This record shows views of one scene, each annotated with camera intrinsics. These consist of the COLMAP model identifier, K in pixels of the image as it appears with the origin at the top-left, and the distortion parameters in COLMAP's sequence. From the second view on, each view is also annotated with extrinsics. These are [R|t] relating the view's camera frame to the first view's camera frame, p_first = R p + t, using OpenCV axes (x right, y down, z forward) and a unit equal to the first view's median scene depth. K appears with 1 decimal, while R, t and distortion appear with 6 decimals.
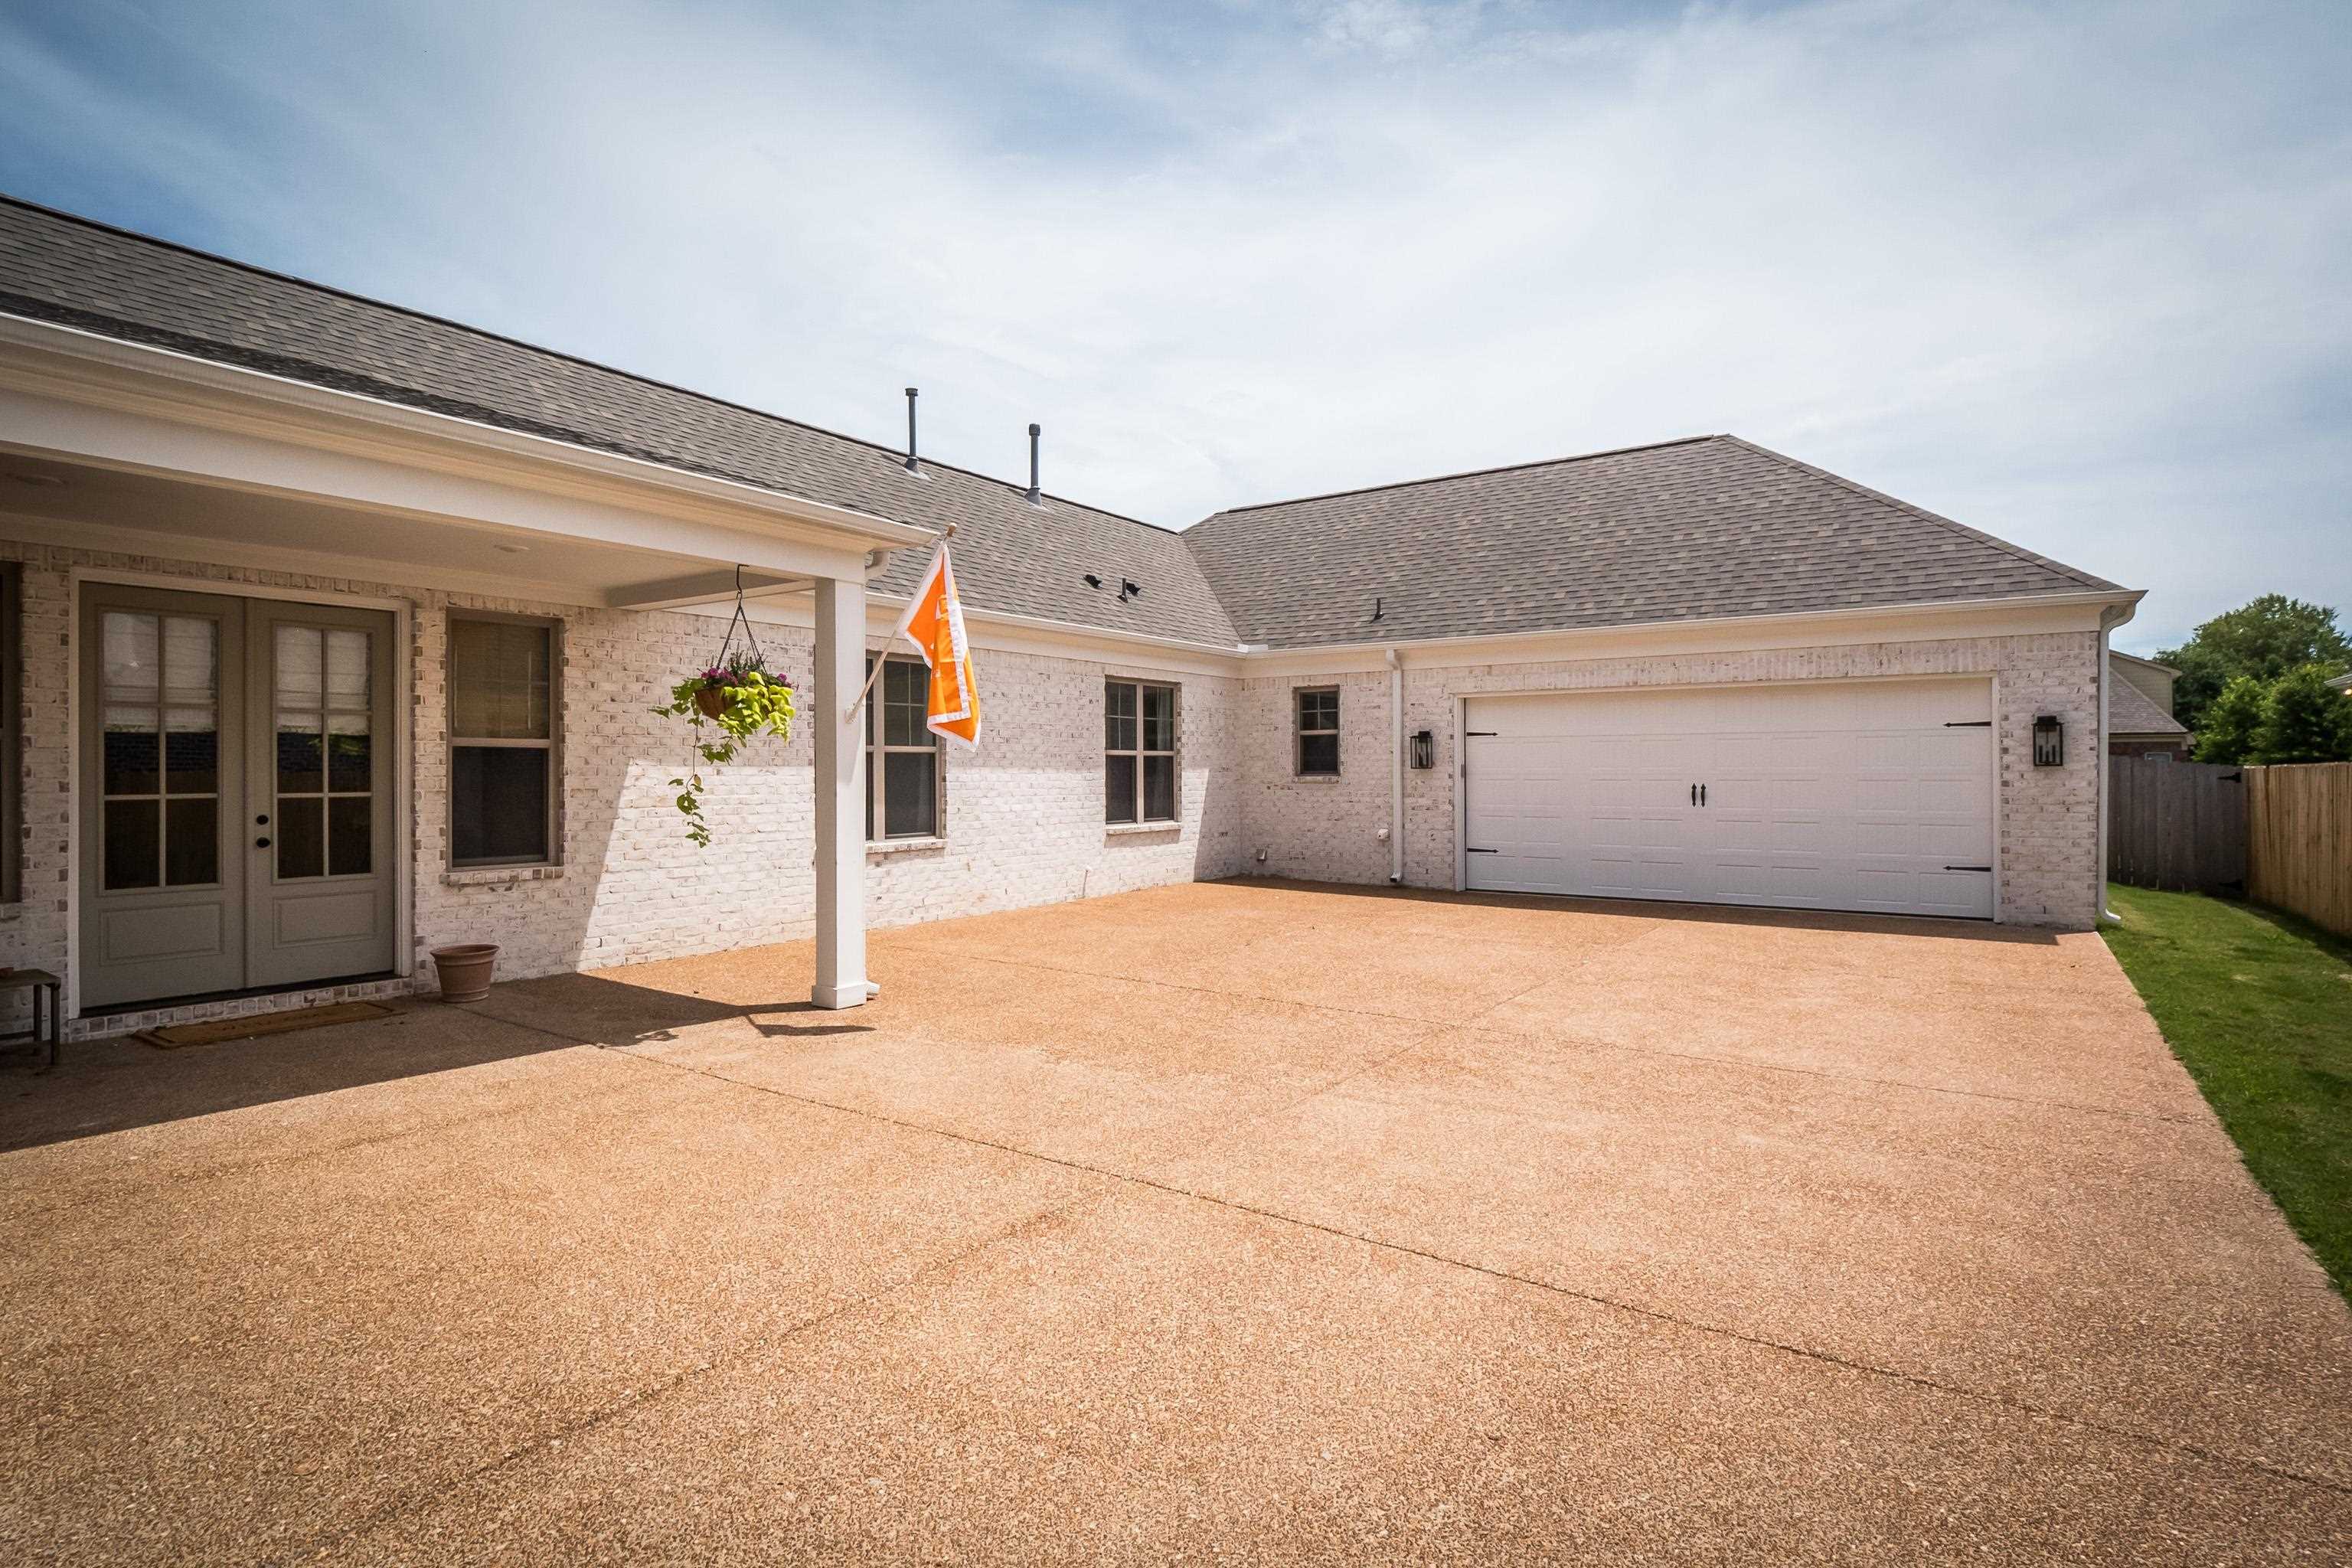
lens RADIAL K [[1150.3, 0, 1187.0], [0, 1150.3, 786.2], [0, 0, 1]] dist [-0.006436, -0.004452]
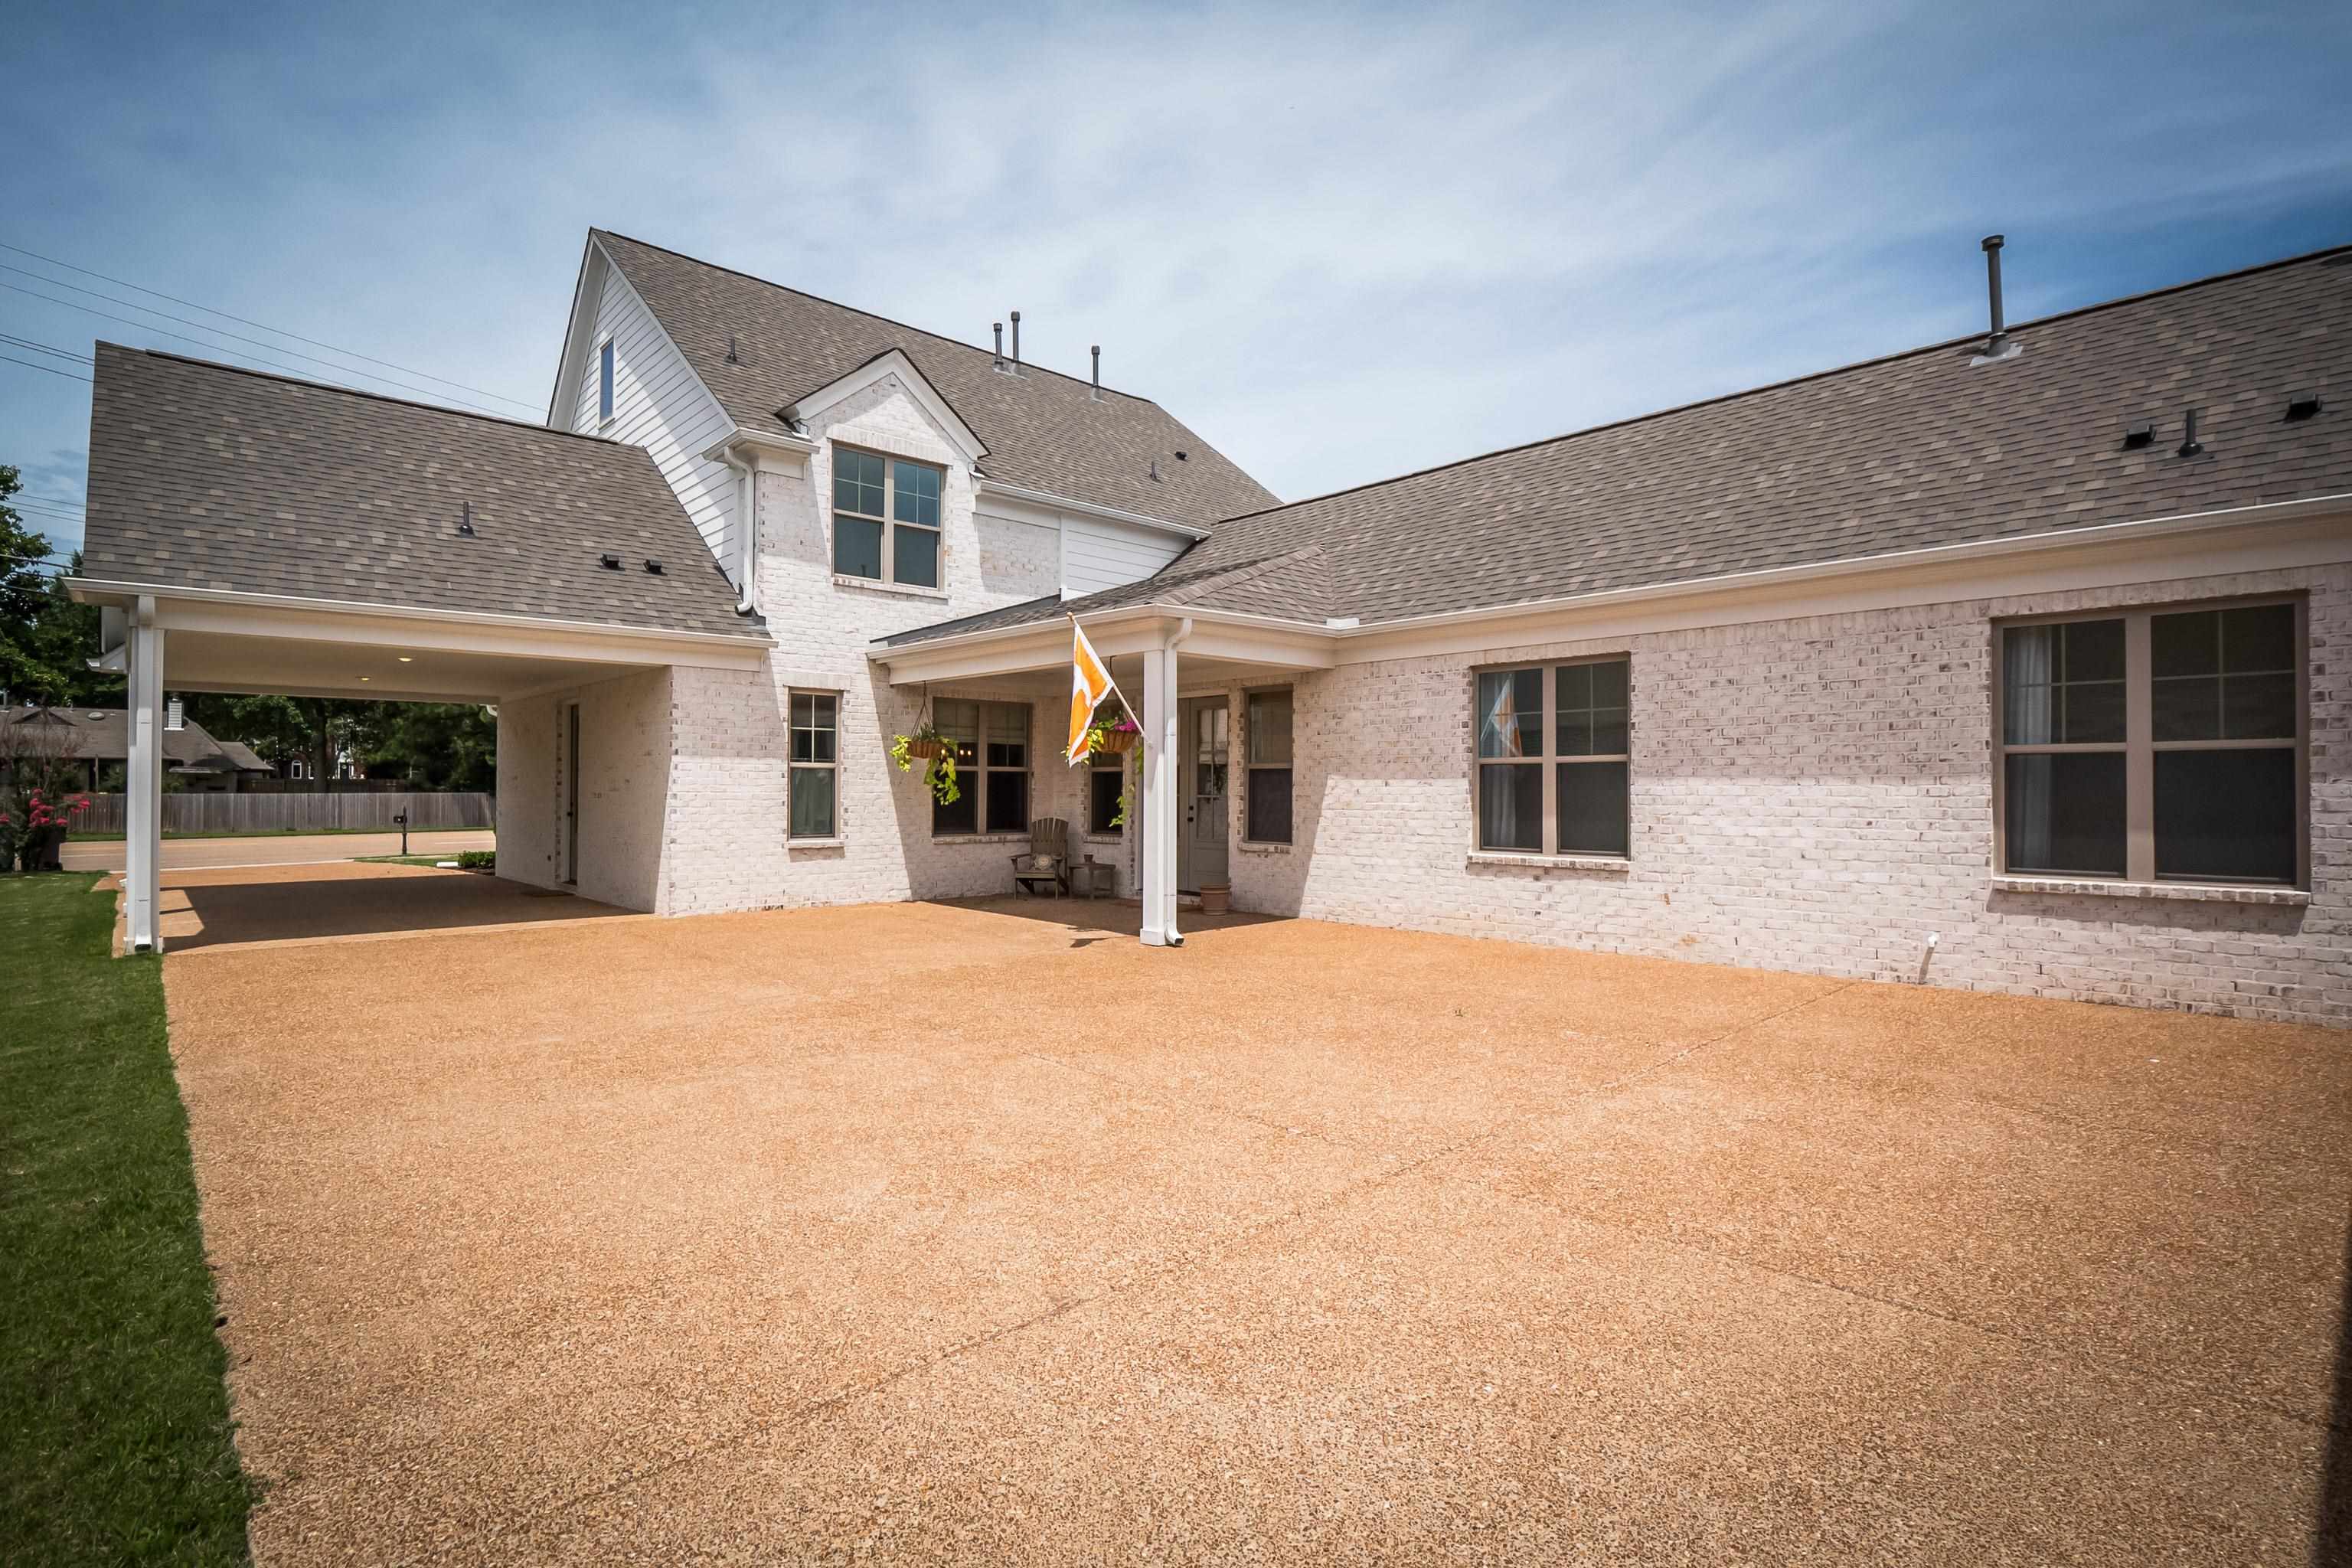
lens RADIAL K [[1150.3, 0, 1184.2], [0, 1150.3, 774.7], [0, 0, 1]] dist [-0.006436, -0.004452]
pose [[-0.217528, -0.006806, -0.976030, 0.736987], [-0.010065, 0.999938, -0.004730, -0.012031], [0.976002, 0.008795, -0.217583, 0.903257]]
